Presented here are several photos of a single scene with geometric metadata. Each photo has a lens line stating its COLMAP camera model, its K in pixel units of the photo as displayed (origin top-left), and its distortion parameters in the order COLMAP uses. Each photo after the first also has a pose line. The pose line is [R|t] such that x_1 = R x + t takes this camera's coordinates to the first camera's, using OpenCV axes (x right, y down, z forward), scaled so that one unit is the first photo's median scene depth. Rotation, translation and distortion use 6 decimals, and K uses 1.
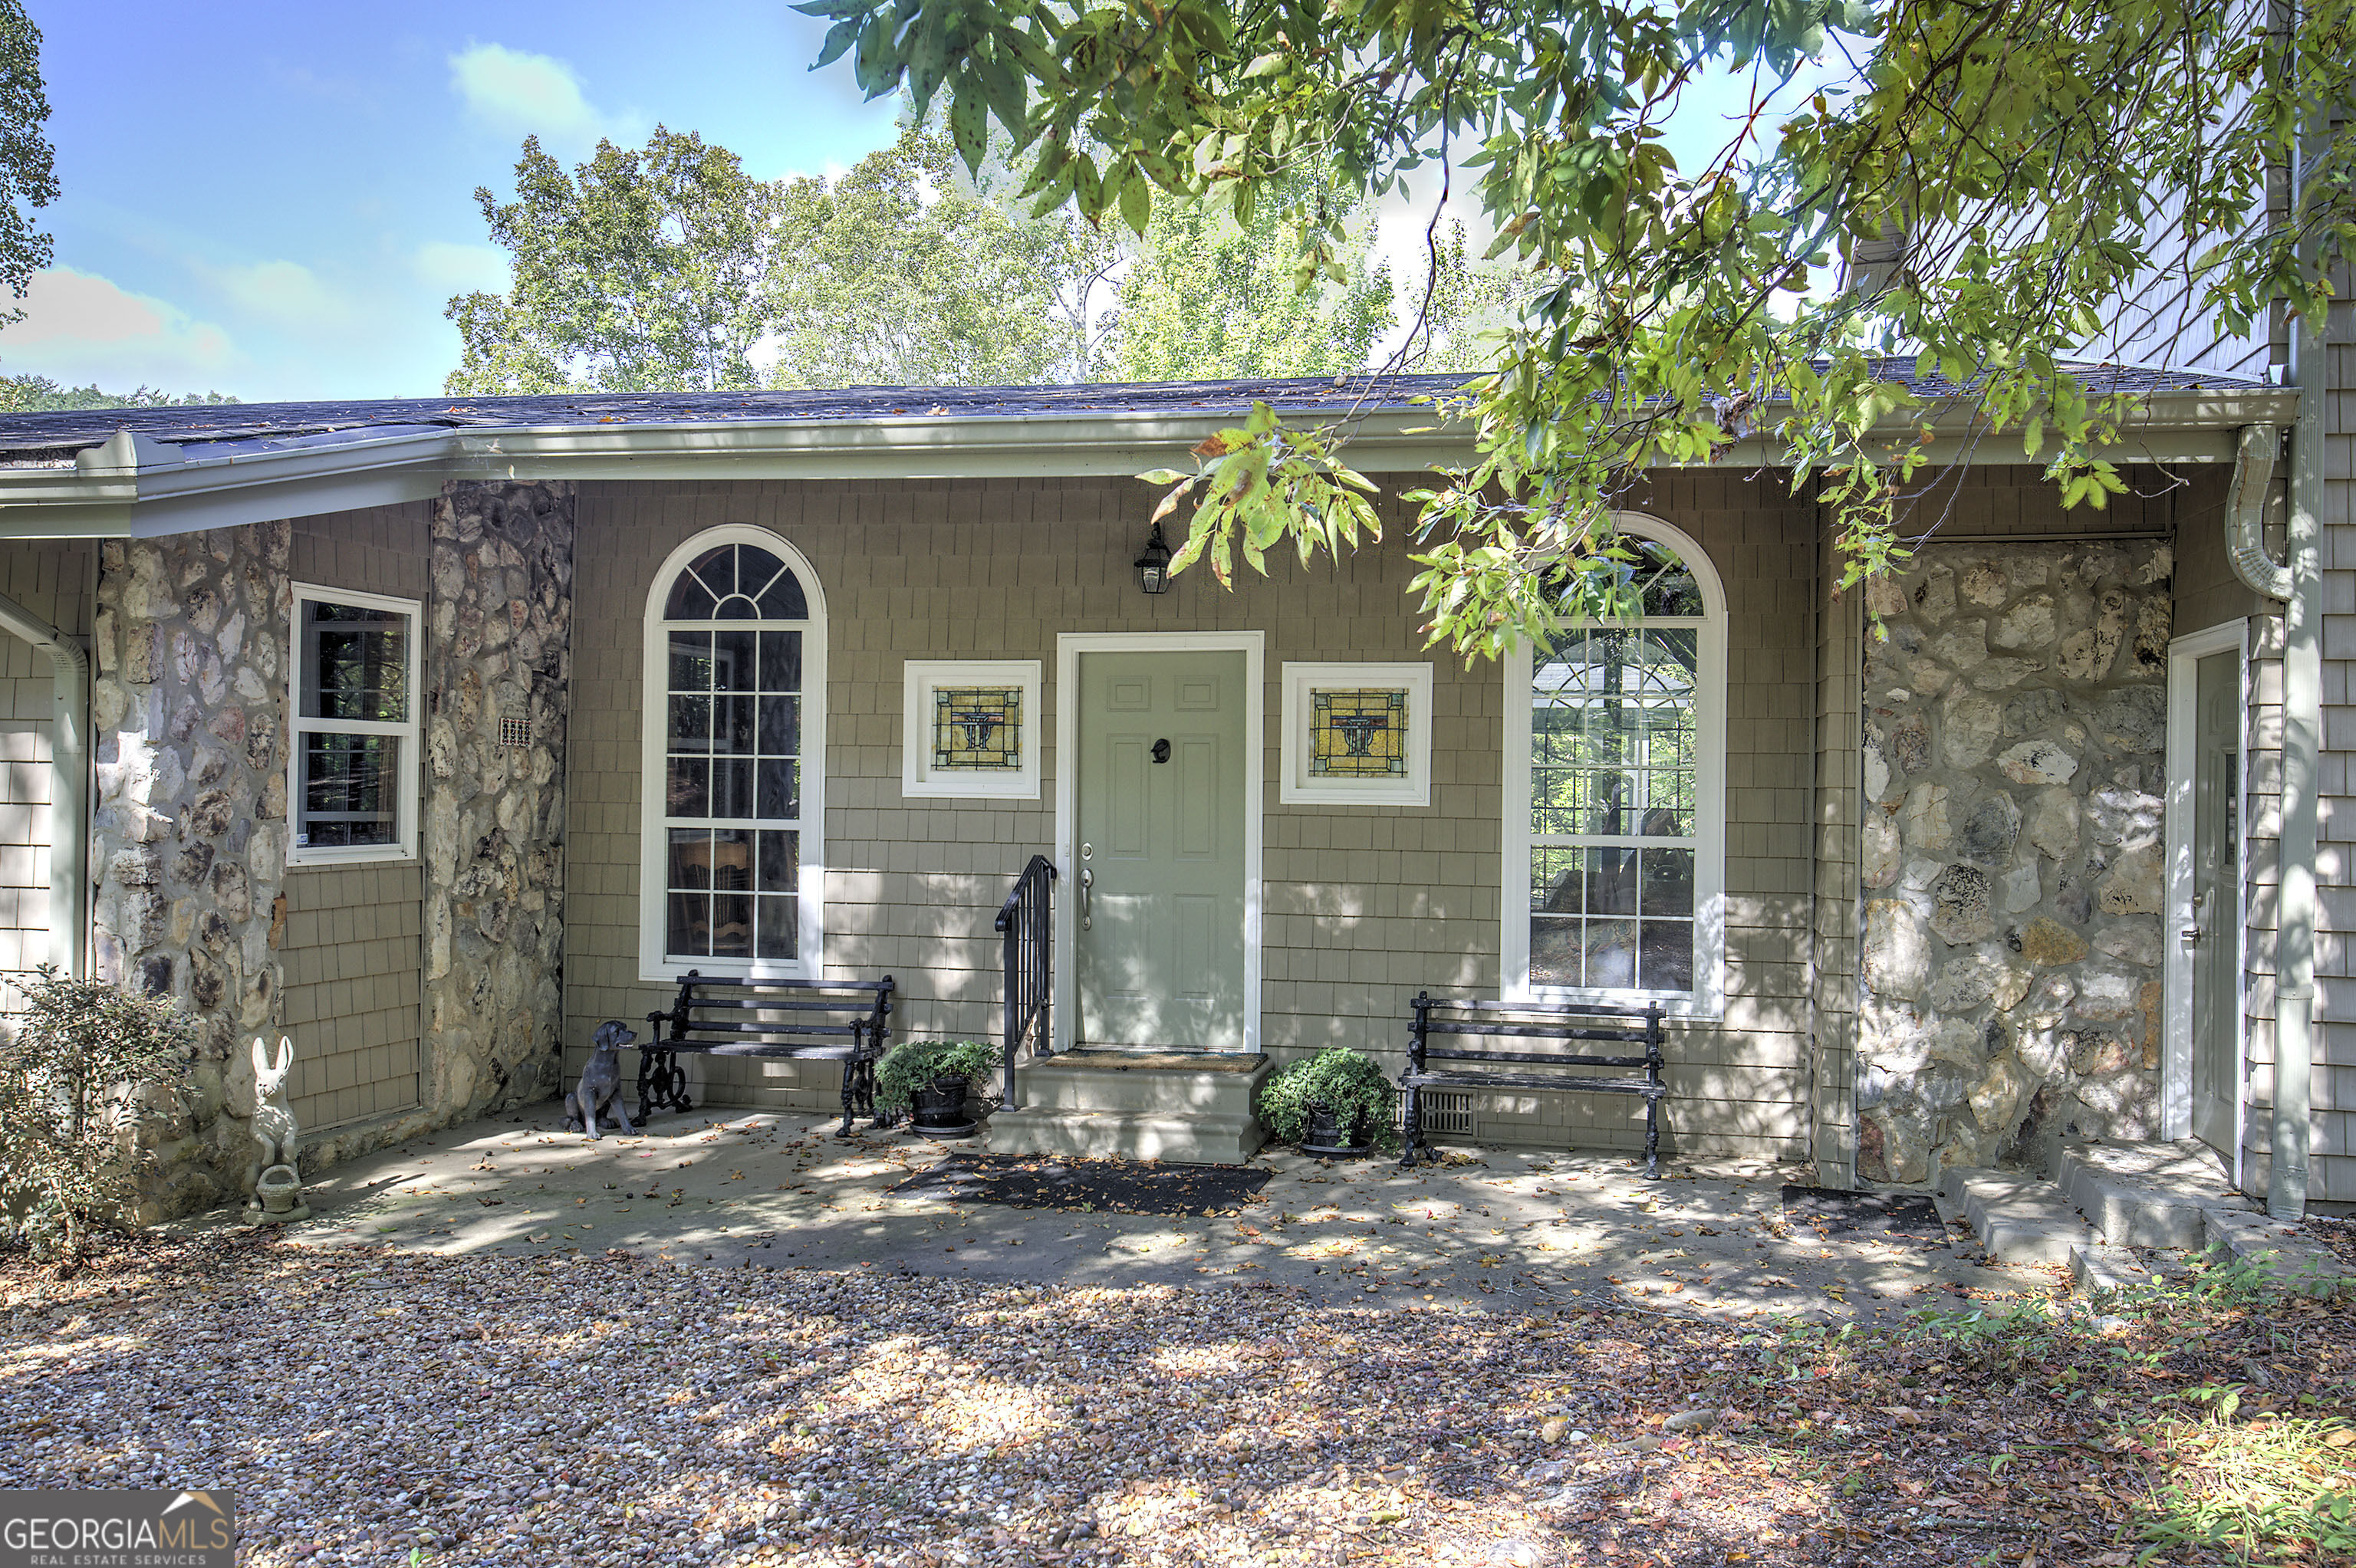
lens RADIAL K [[1902.2, 0, 1187.5], [0, 1902.2, 774.8], [0, 0, 1]] dist [-0.004627, -0.010314]
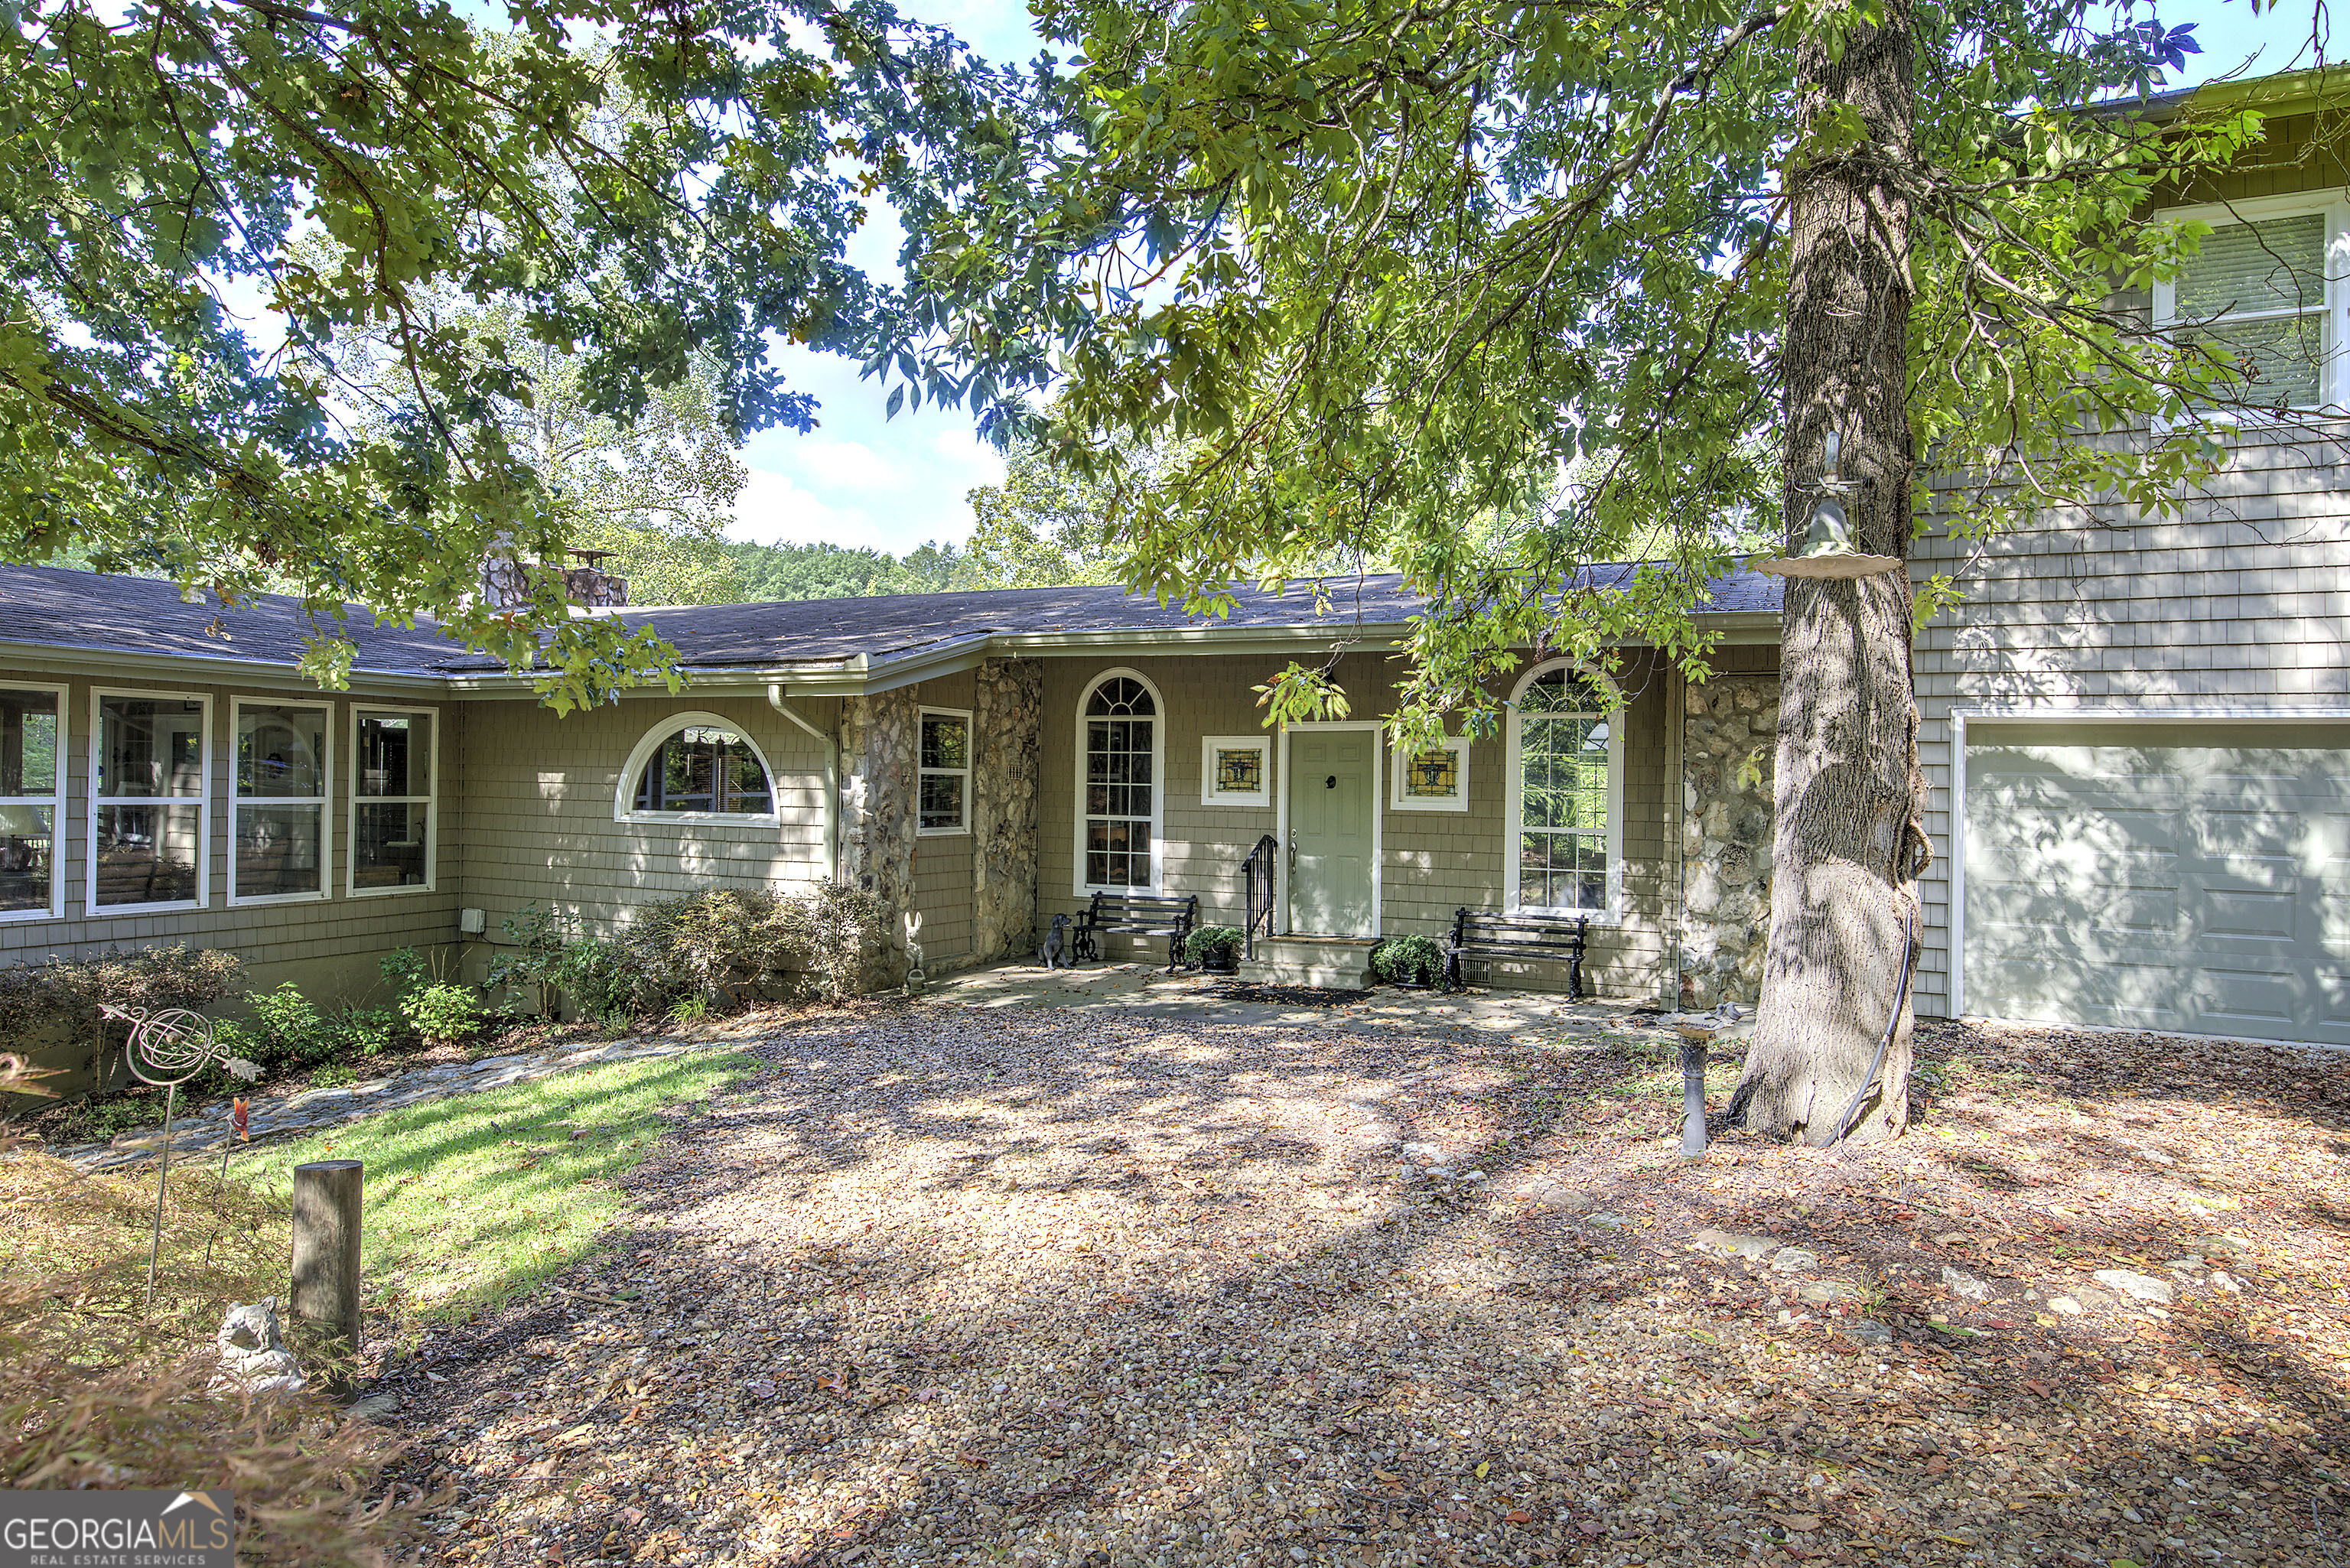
lens RADIAL K [[1406.2, 0, 1168.8], [0, 1406.2, 785.6], [0, 0, 1]] dist [0.002917, 0.000199]
pose [[0.975477, 0.002180, -0.220089, 0.147054], [-0.001630, 0.999995, 0.002681, -0.013078], [0.220094, -0.002256, 0.975476, -0.458907]]
